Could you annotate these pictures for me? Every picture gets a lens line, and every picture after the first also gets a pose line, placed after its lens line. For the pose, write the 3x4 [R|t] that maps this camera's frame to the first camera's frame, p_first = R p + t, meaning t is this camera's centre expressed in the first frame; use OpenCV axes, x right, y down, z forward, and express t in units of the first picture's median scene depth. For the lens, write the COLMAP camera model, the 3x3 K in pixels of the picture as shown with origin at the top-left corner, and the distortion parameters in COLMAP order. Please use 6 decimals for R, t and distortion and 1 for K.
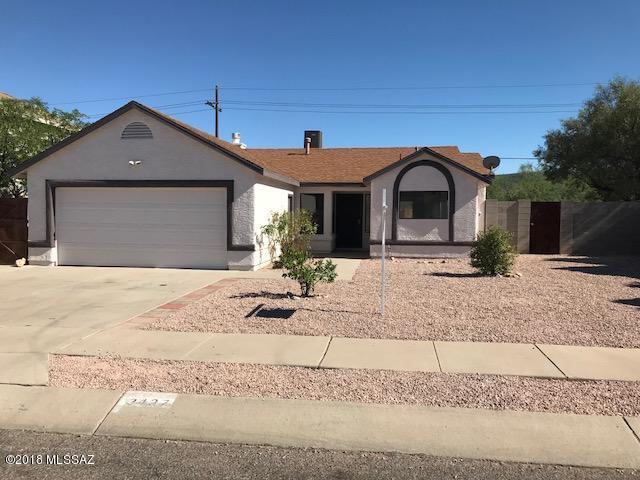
lens RADIAL K [[522.5, 0, 318.7], [0, 522.5, 236.0], [0, 0, 1]] dist [0.031910, -0.007576]
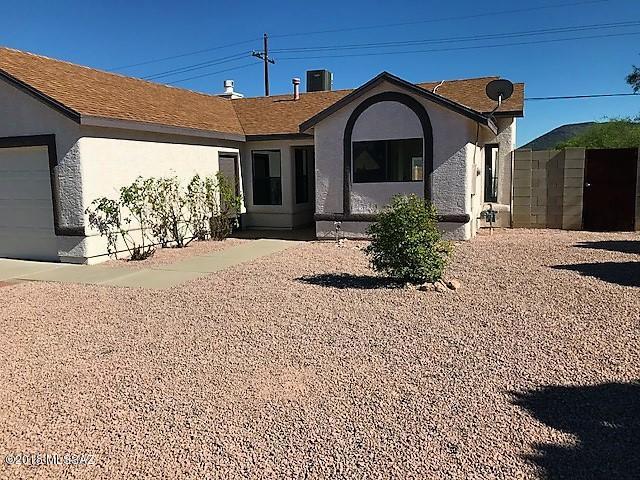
lens RADIAL K [[522.5, 0, 318.7], [0, 522.5, 236.0], [0, 0, 1]] dist [0.031910, -0.007576]
pose [[0.970303, 0.001265, -0.241888, 0.278339], [0.016674, 0.997258, 0.072100, -0.013571], [0.241316, -0.073992, 0.967622, 0.324737]]
